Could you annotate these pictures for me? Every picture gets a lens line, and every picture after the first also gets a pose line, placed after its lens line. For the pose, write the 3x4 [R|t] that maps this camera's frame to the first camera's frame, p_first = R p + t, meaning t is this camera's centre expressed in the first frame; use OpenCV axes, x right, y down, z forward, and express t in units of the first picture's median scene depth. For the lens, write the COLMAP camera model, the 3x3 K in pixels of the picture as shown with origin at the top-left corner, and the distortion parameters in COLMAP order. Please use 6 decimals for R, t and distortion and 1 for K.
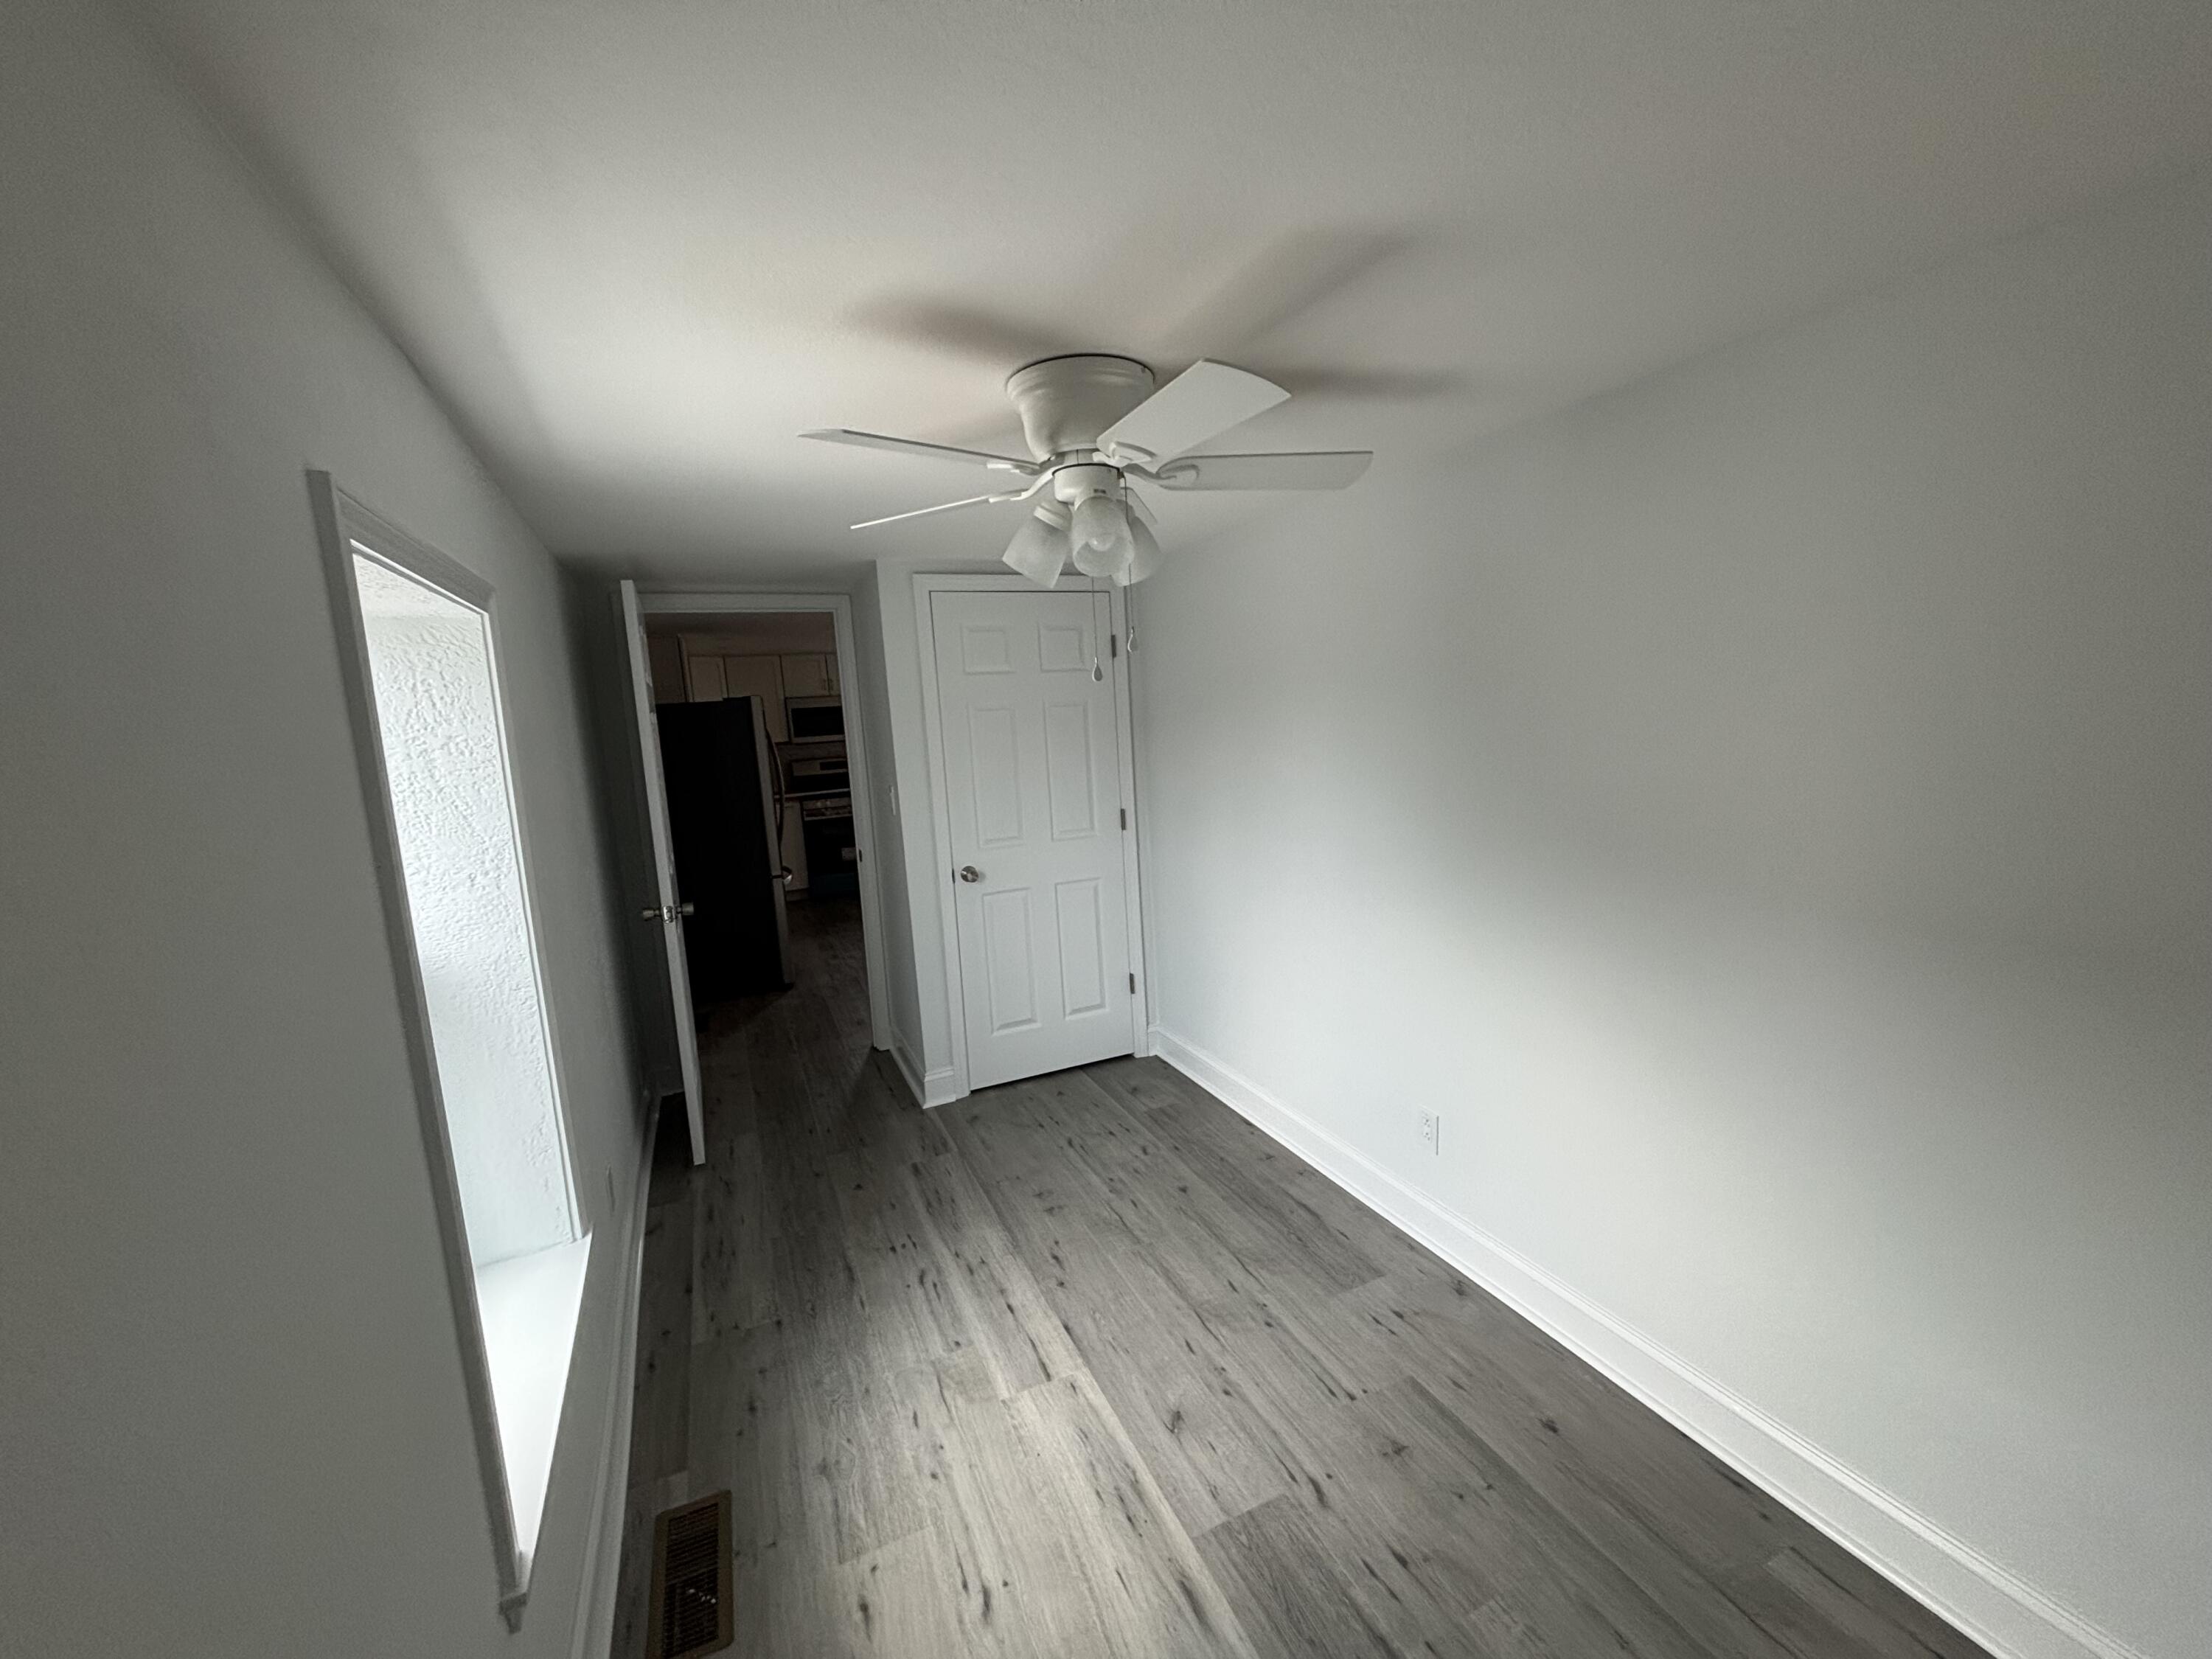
lens RADIAL K [[891.9, 0, 1106.3], [0, 891.9, 828.0], [0, 0, 1]] dist [0.016724, -0.000182]
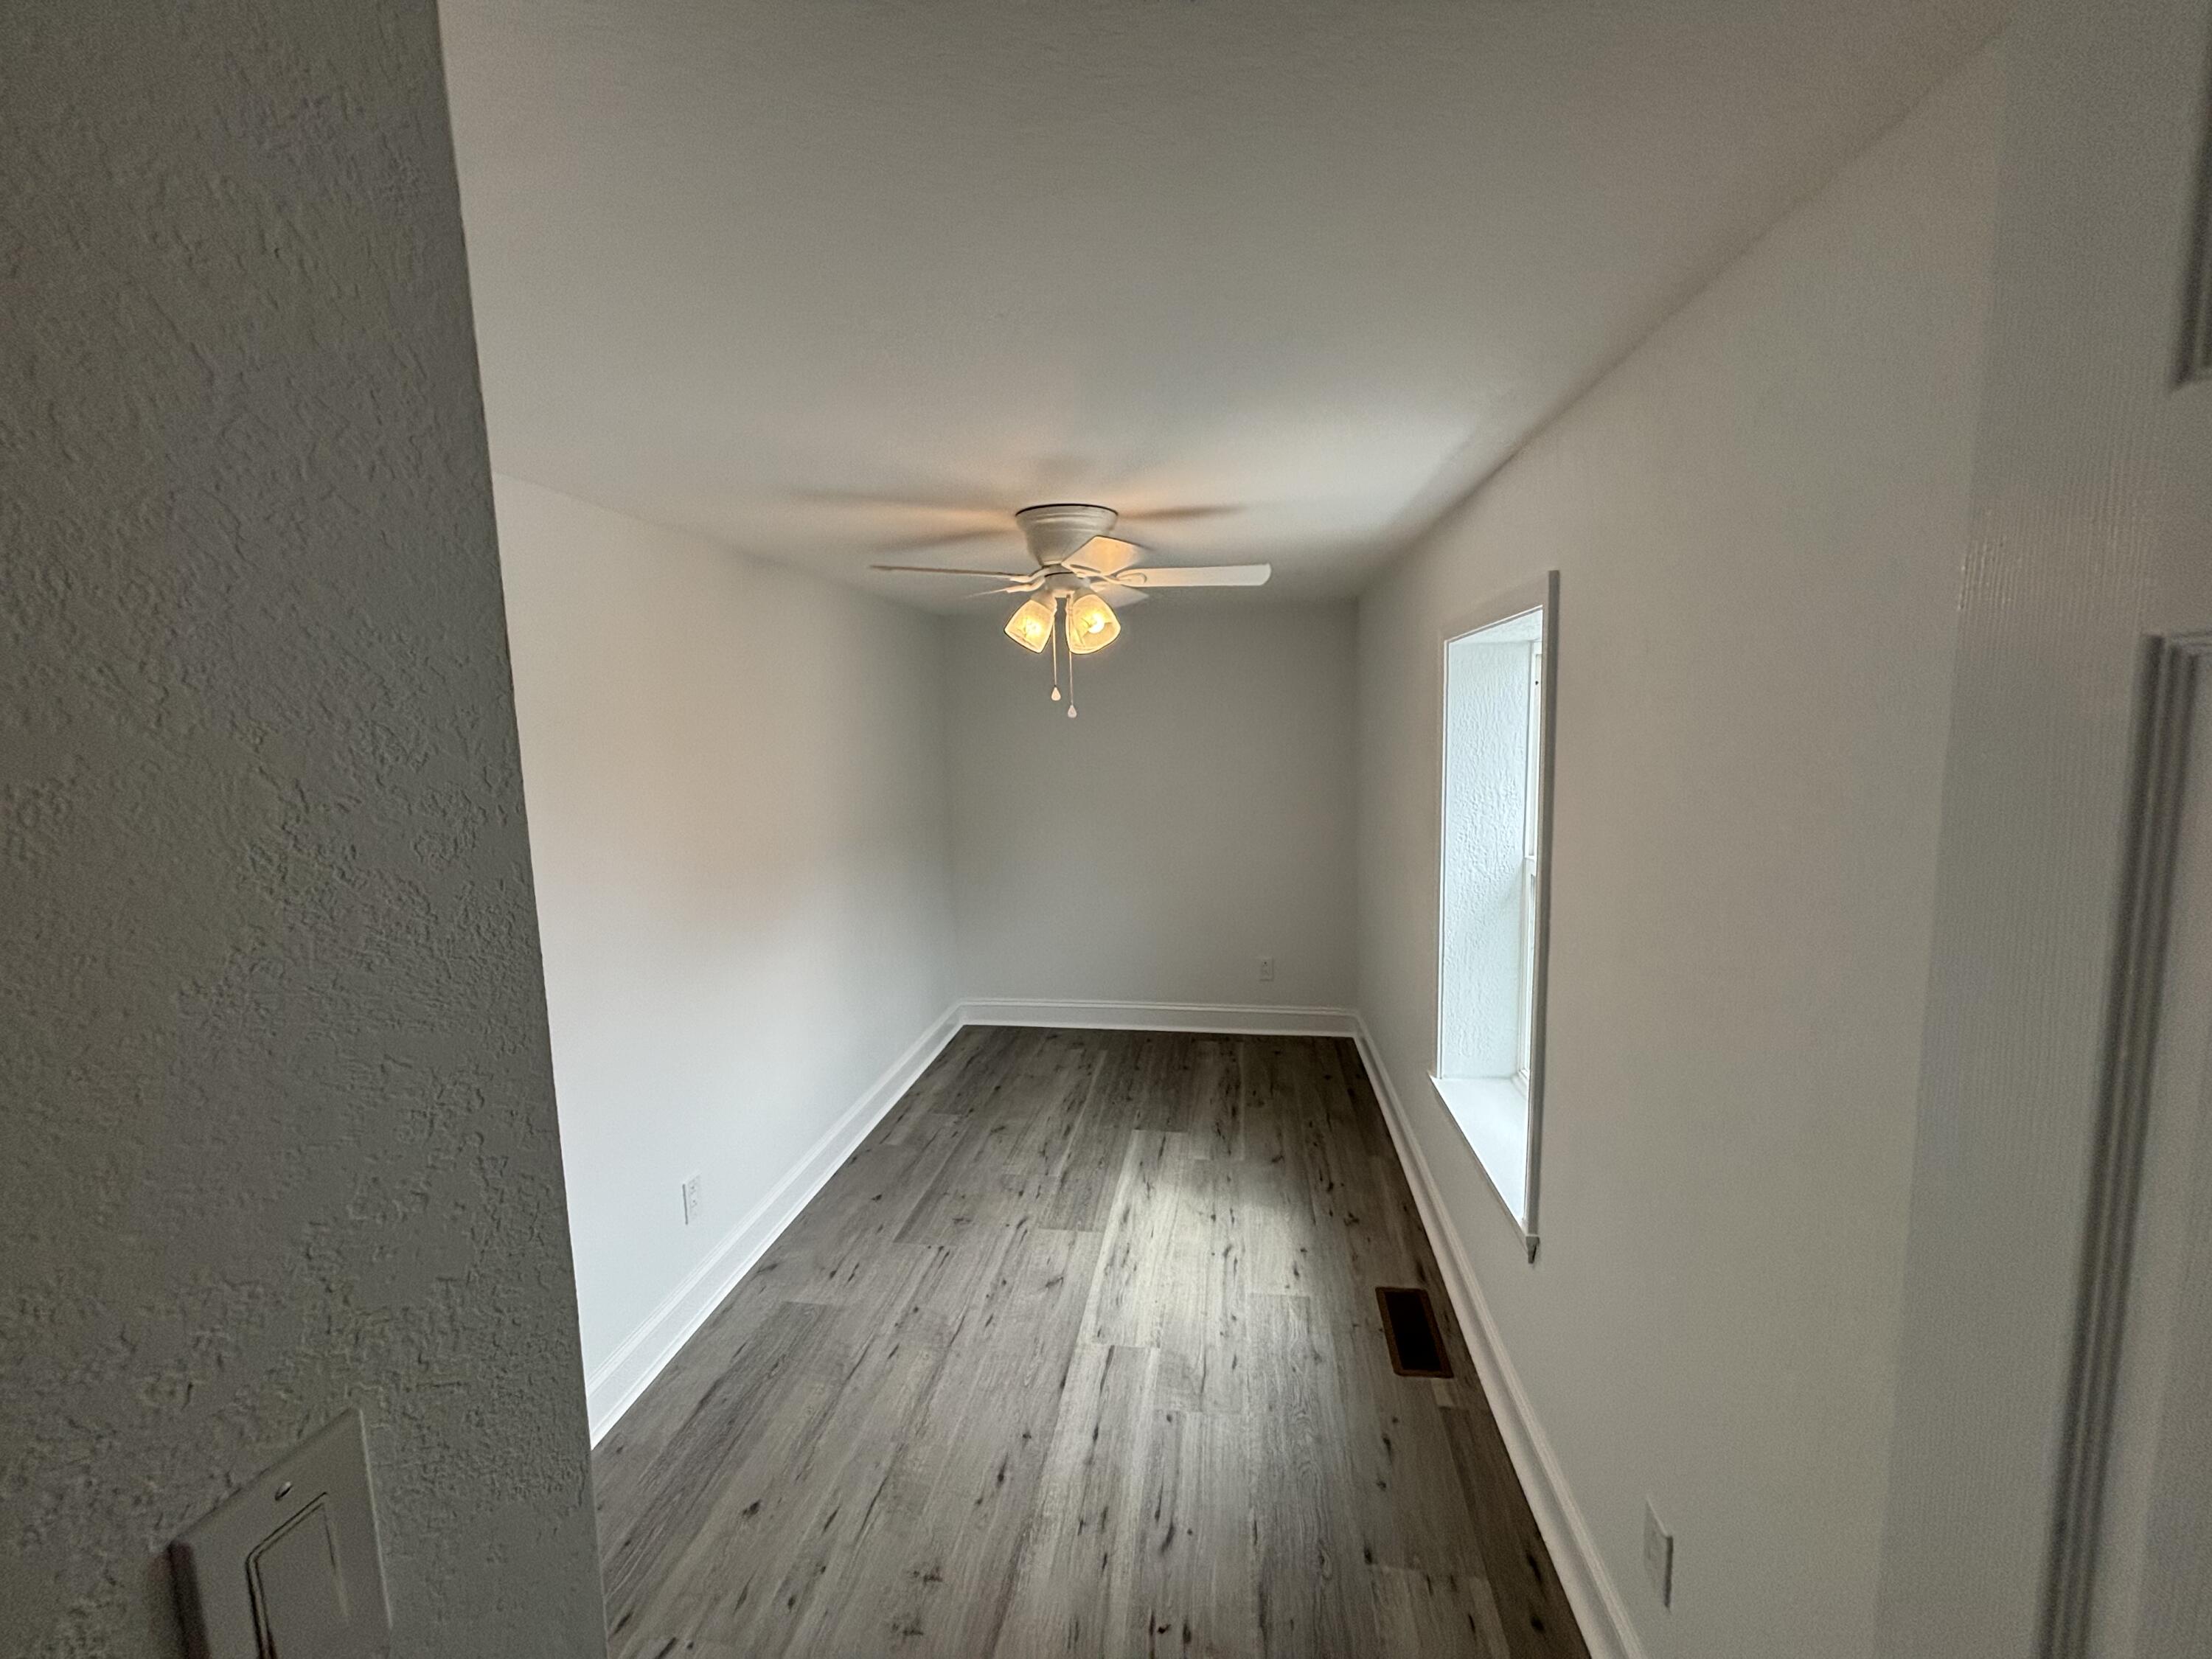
lens RADIAL K [[891.9, 0, 1104.7], [0, 891.9, 829.7], [0, 0, 1]] dist [0.016724, -0.000182]
pose [[-0.836170, 0.014626, 0.548276, -0.644162], [0.151945, 0.966696, 0.205942, -0.210453], [-0.527004, 0.255510, -0.810544, 1.683331]]
